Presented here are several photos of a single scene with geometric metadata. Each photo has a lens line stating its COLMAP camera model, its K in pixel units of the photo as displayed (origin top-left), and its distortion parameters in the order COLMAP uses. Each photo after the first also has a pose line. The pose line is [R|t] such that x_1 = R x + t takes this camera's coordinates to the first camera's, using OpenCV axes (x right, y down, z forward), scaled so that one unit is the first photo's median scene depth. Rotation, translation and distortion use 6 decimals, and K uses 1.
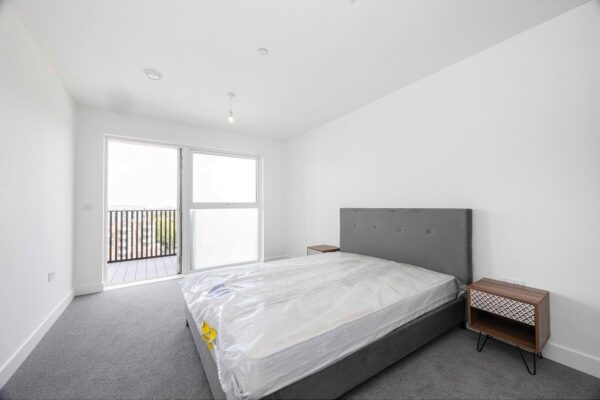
lens RADIAL K [[233.1, 0, 300.0], [0, 233.1, 200.0], [0, 0, 1]] dist [-0.010639, -0.000098]
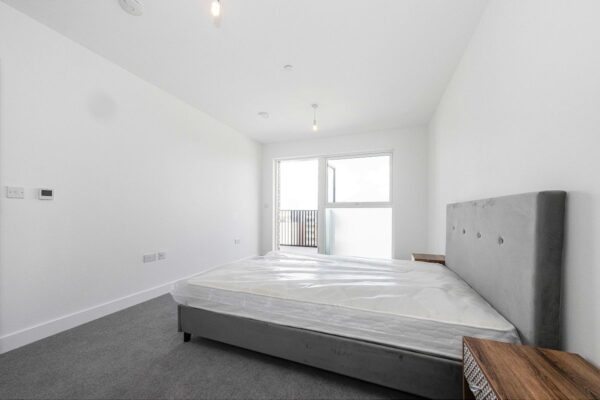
lens RADIAL K [[233.1, 0, 300.0], [0, 233.1, 200.0], [0, 0, 1]] dist [-0.010639, -0.000098]
pose [[0.582917, -0.033899, -0.811824, 0.411550], [0.017314, 0.999421, -0.029301, 0.030814], [0.812347, 0.003024, 0.583166, 0.189864]]
